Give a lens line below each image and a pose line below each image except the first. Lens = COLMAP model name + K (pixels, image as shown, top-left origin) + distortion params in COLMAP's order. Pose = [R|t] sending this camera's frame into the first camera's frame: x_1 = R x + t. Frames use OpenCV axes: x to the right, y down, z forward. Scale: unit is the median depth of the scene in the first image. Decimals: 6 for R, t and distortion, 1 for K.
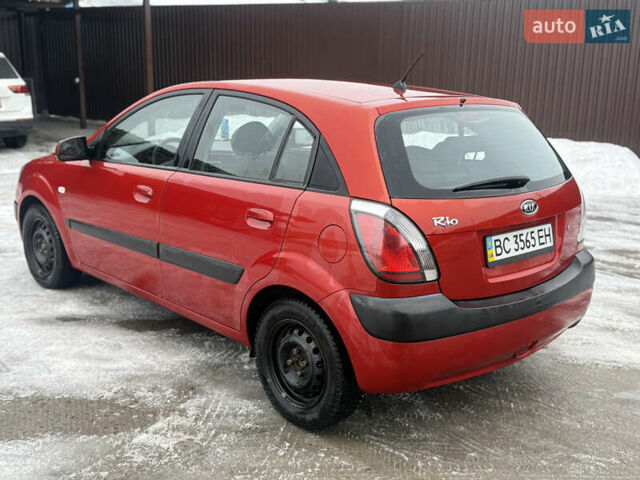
lens RADIAL K [[751.2, 0, 320.0], [0, 751.2, 240.0], [0, 0, 1]] dist [0.160398, -0.312003]
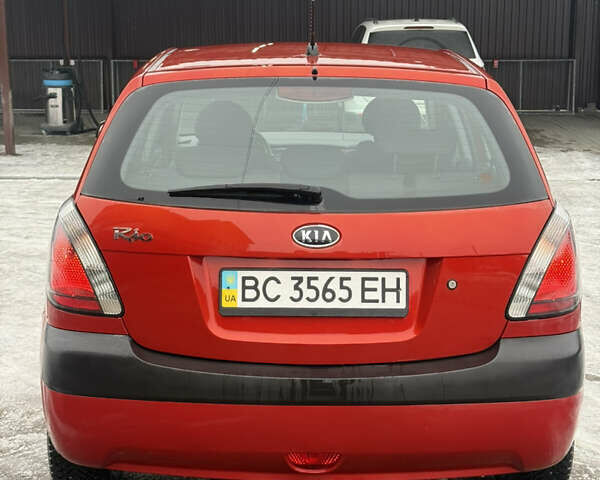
lens RADIAL K [[1124.4, 0, 300.0], [0, 1124.4, 240.0], [0, 0, 1]] dist [0.099187, 0.110844]
pose [[0.732078, 0.105312, -0.673031, 0.876011], [-0.141129, 0.989990, 0.001397, -0.038058], [0.666442, 0.093962, 0.739613, 0.282108]]
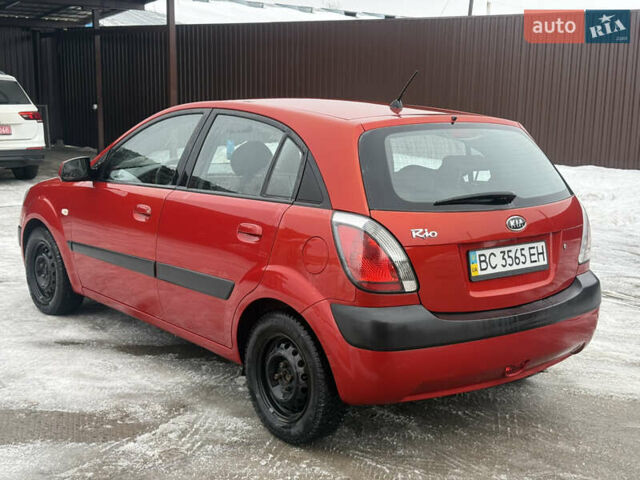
lens RADIAL K [[898.9, 0, 320.0], [0, 898.9, 240.0], [0, 0, 1]] dist [0.109253, -0.009267]
pose [[0.997770, 0.007819, -0.066292, 0.093593], [-0.011908, 0.998036, -0.061509, 0.053483], [0.065680, 0.062161, 0.995903, -0.196100]]
